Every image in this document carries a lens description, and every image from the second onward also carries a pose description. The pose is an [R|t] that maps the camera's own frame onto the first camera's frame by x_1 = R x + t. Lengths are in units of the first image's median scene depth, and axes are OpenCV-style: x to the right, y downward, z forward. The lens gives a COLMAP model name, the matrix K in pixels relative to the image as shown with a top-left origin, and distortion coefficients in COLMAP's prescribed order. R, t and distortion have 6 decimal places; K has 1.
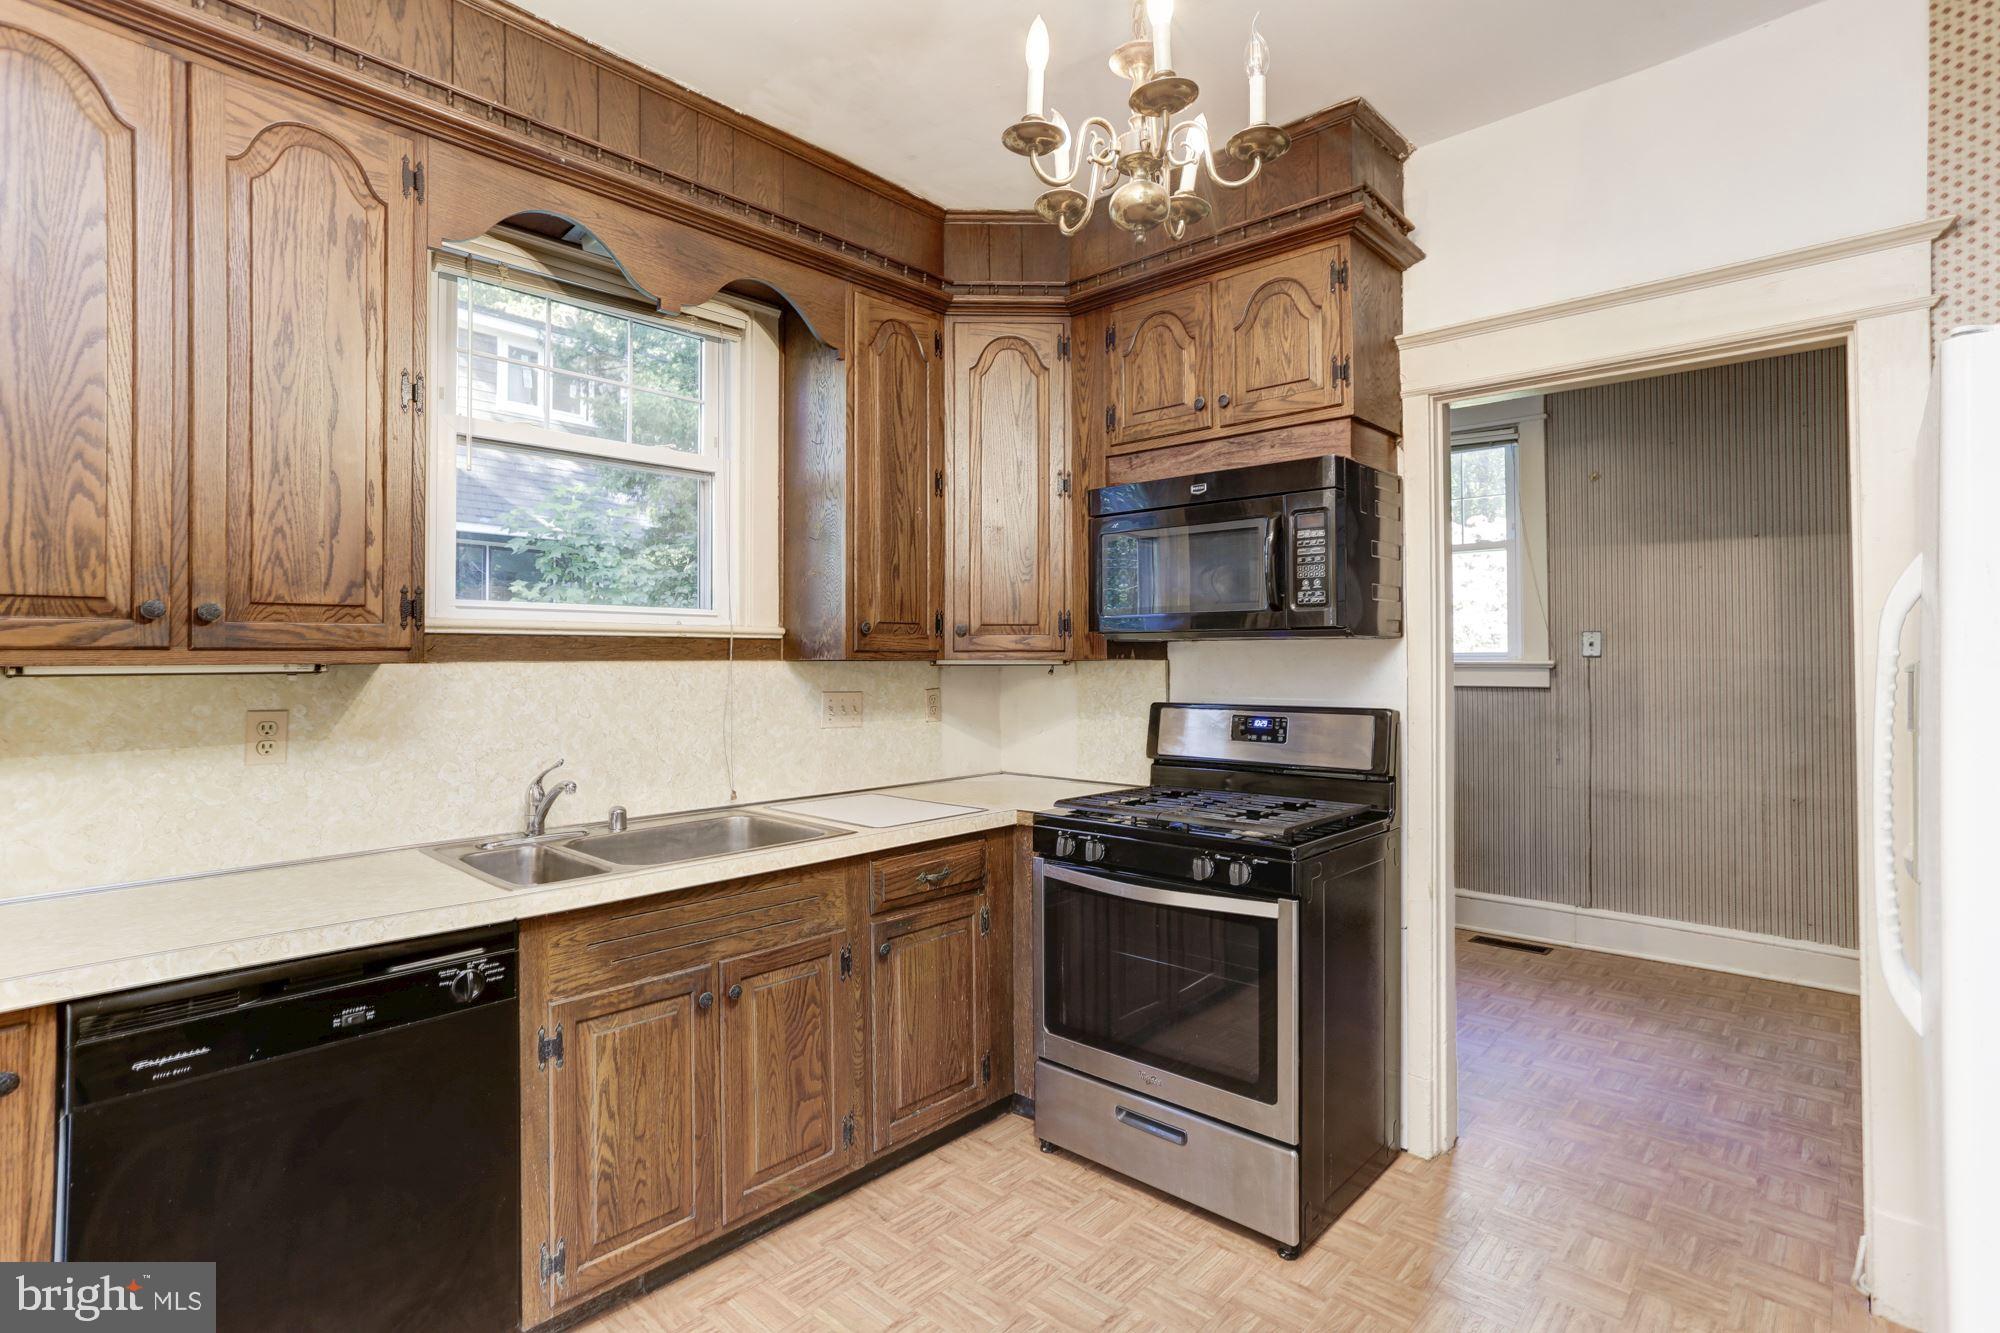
lens RADIAL K [[975.8, 0, 992.2], [0, 975.8, 655.8], [0, 0, 1]] dist [-0.032361, 0.014905]
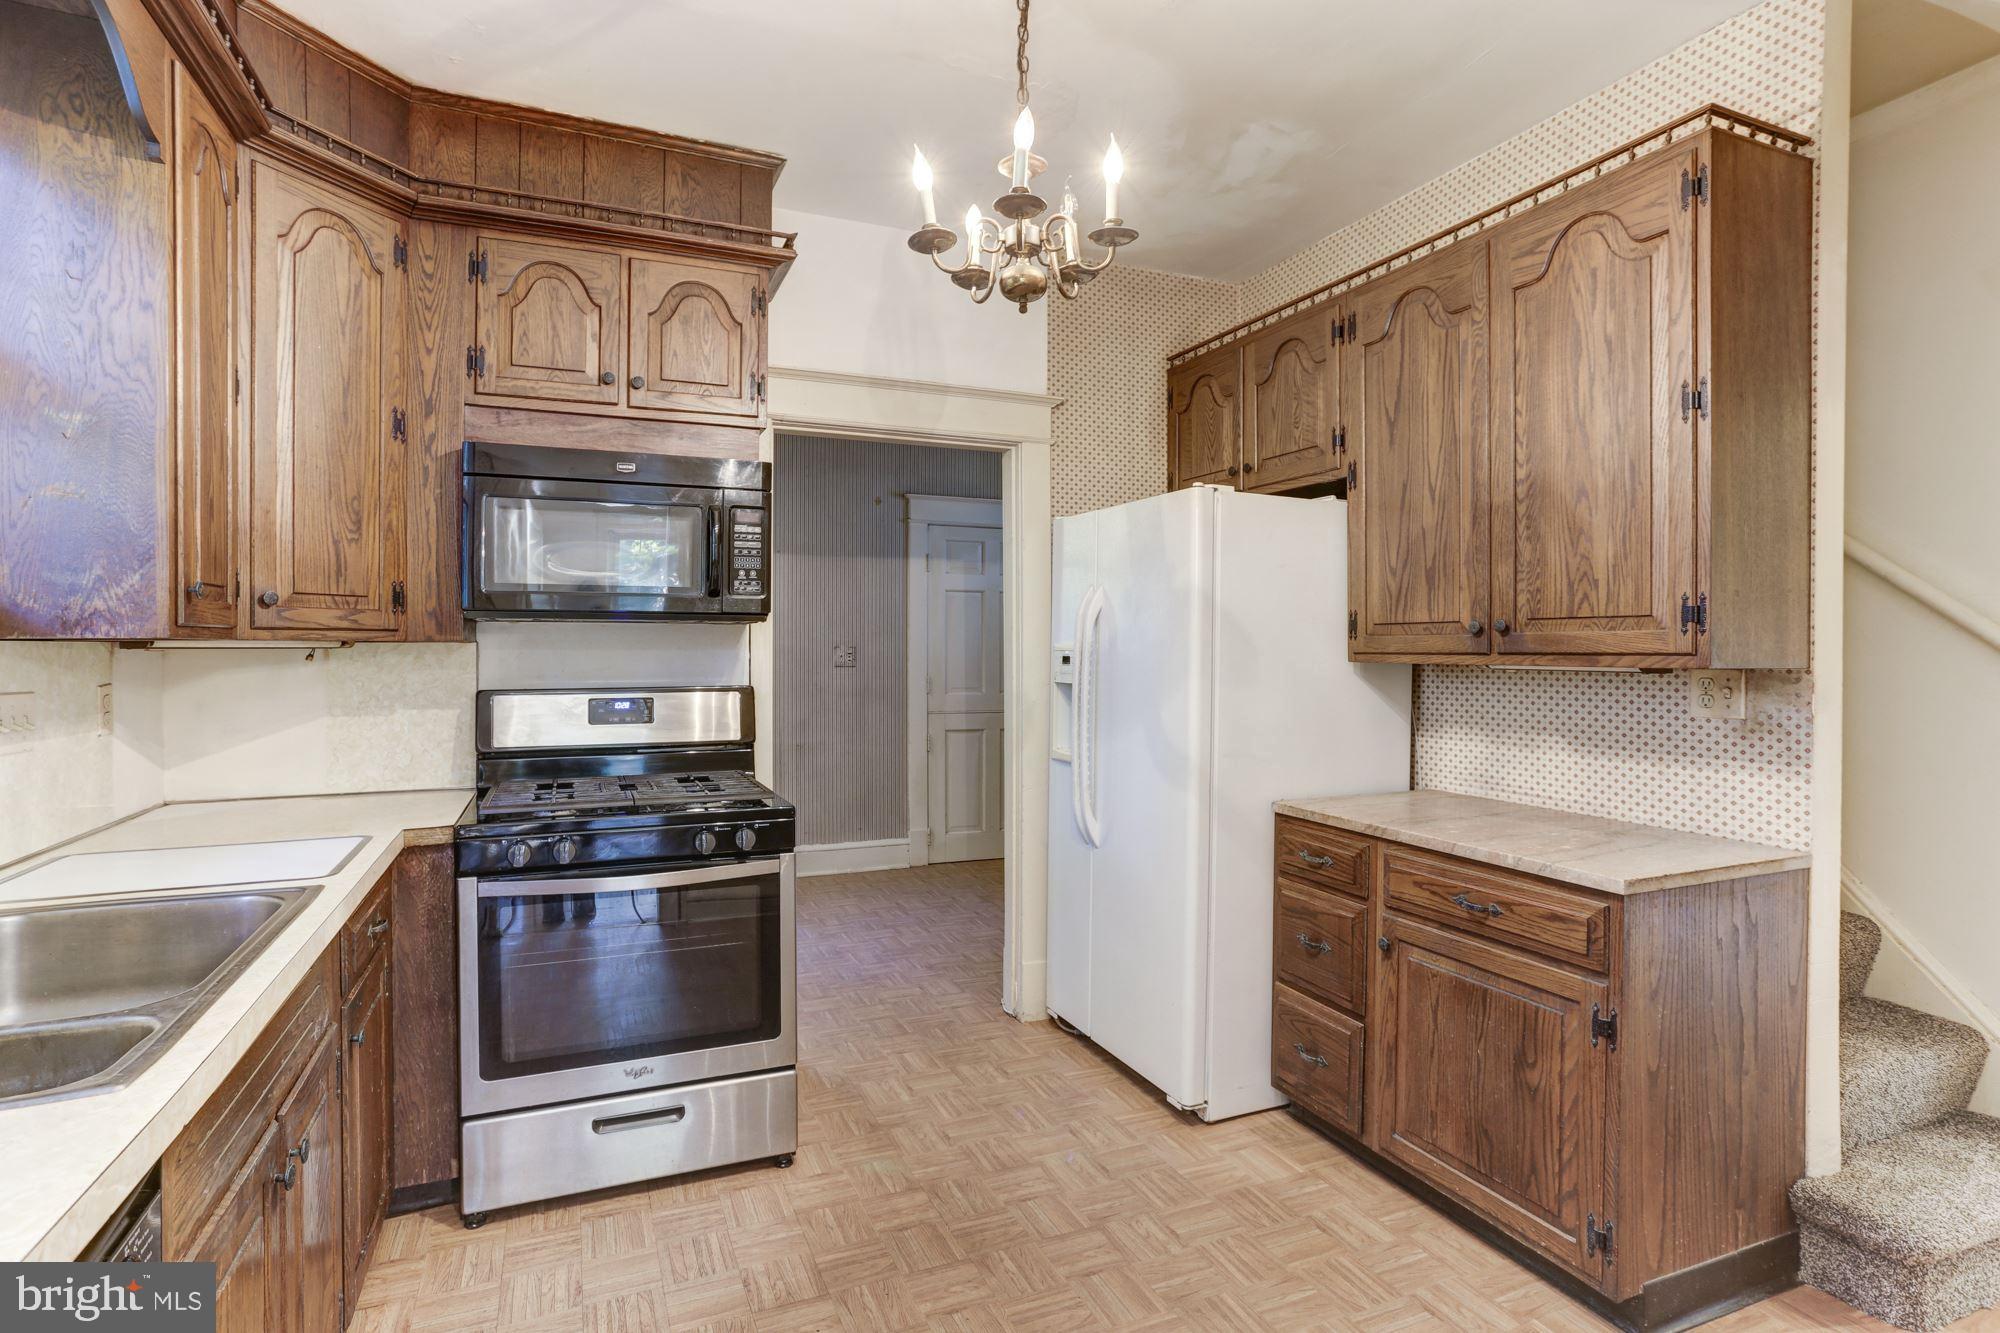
lens RADIAL K [[975.8, 0, 987.5], [0, 975.8, 658.8], [0, 0, 1]] dist [-0.032361, 0.014905]
pose [[0.411915, -0.009442, 0.911174, -0.504691], [-0.004616, 0.999912, 0.012448, 0.006829], [-0.911211, -0.009334, 0.411835, 0.252193]]
